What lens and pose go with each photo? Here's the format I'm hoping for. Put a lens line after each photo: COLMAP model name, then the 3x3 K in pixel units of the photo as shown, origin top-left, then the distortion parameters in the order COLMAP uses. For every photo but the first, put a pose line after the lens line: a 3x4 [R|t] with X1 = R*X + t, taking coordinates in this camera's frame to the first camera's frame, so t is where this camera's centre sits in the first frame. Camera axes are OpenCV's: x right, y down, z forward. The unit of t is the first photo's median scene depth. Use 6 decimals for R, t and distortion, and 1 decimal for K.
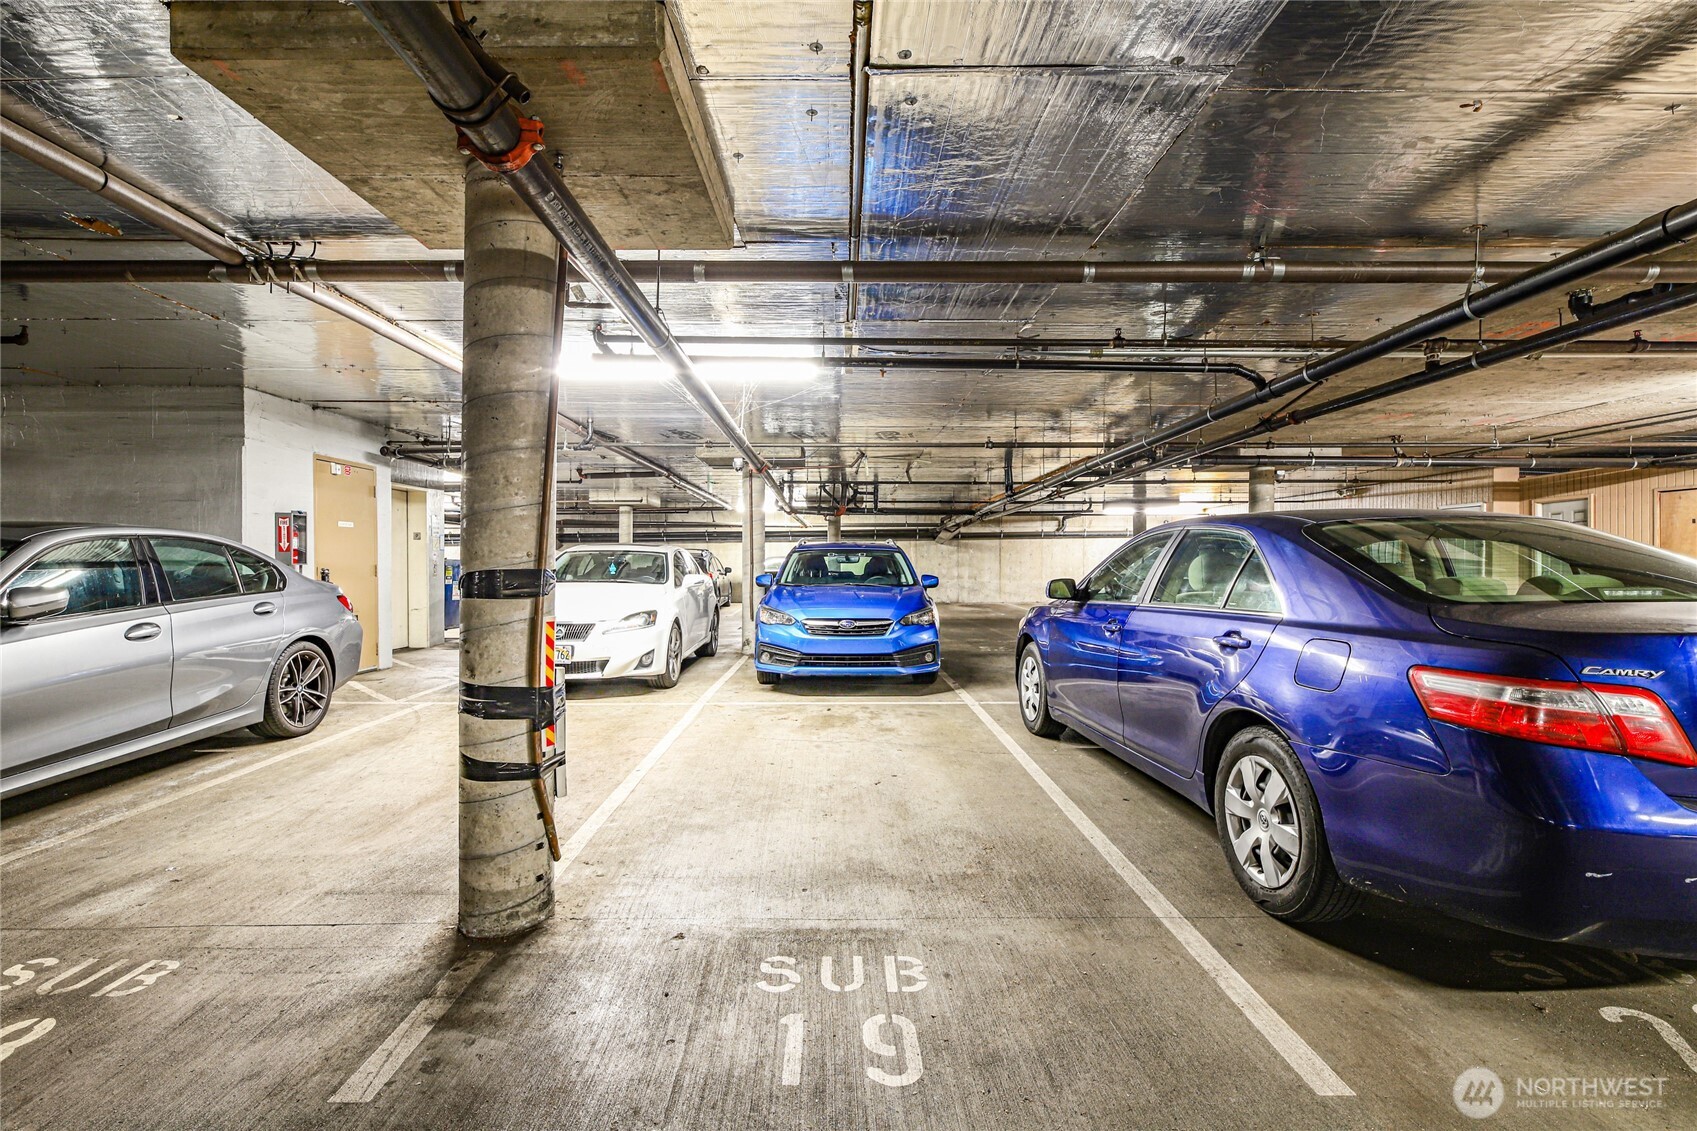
lens RADIAL K [[807.6, 0, 849.5], [0, 807.6, 574.5], [0, 0, 1]] dist [-0.000726, -0.000067]
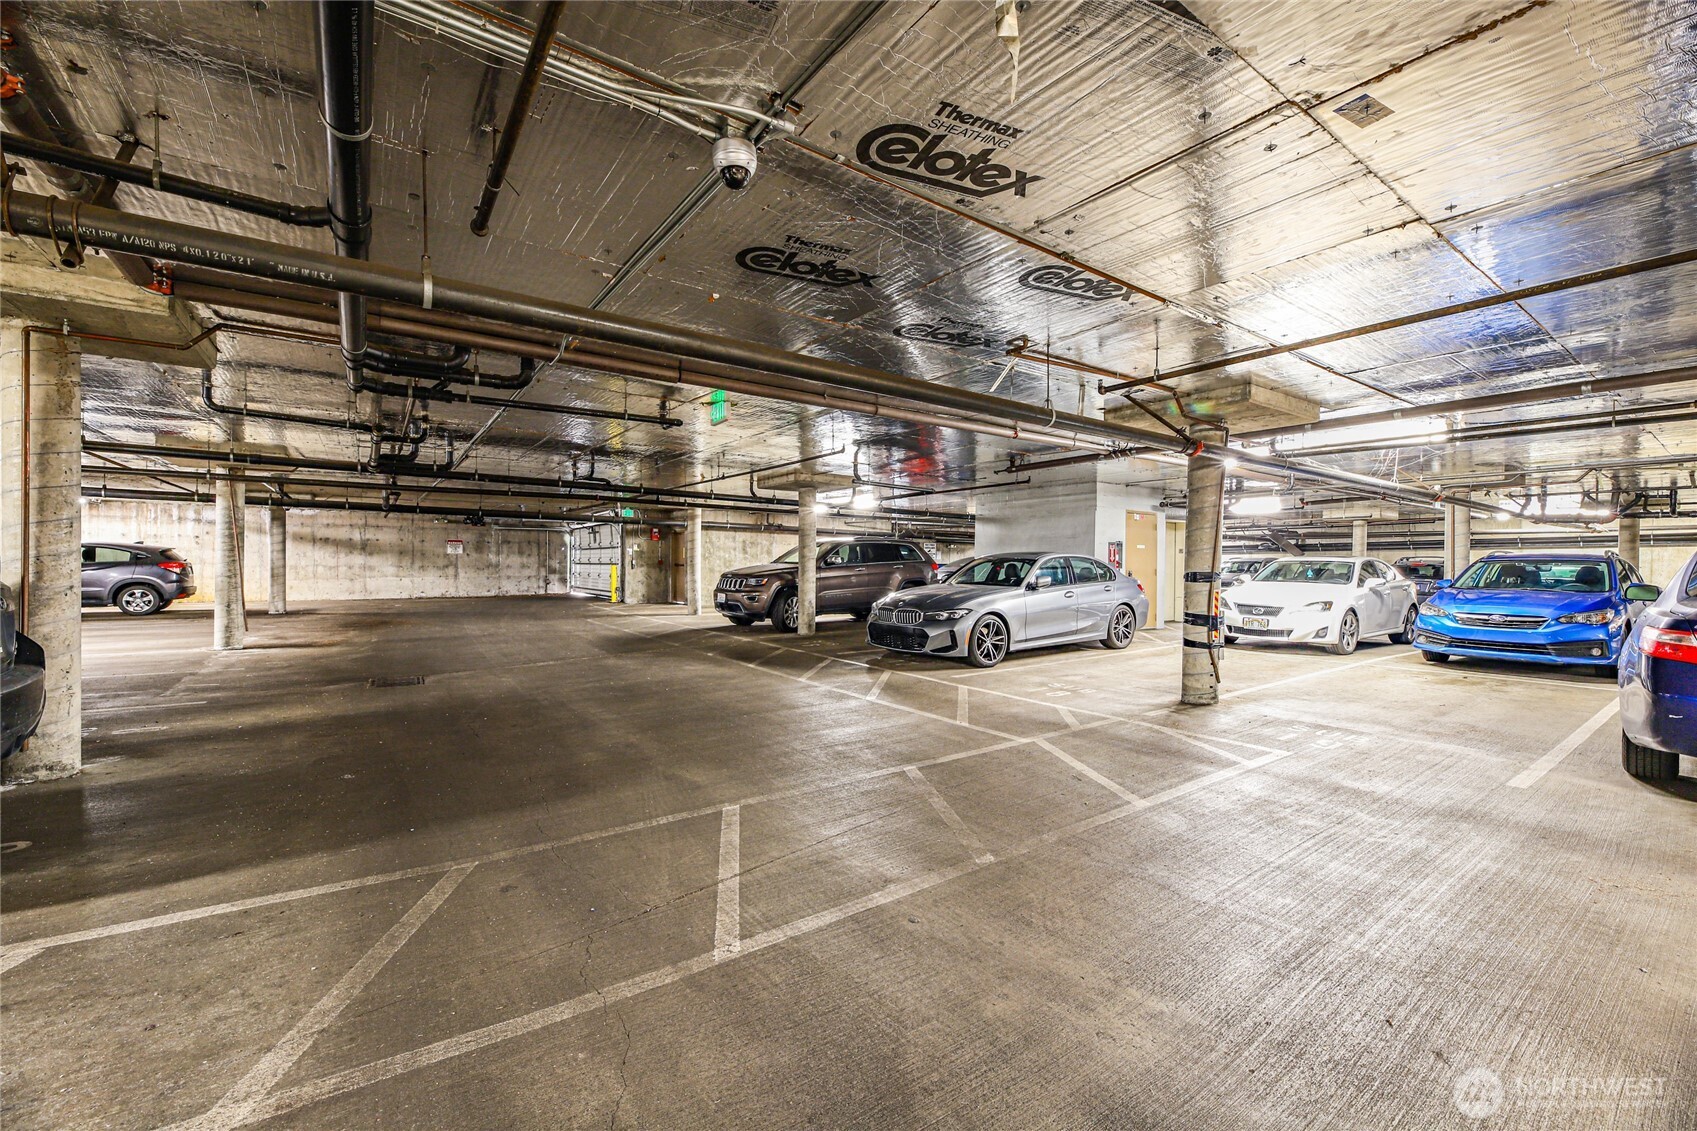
lens RADIAL K [[683.2, 0, 847.5], [0, 683.2, 568.5], [0, 0, 1]] dist [0.003390, -0.005253]
pose [[0.577522, 0.009185, -0.816323, 0.296347], [-0.019211, 0.999813, -0.002341, 0.004090], [0.816149, 0.017034, 0.577591, -0.503525]]
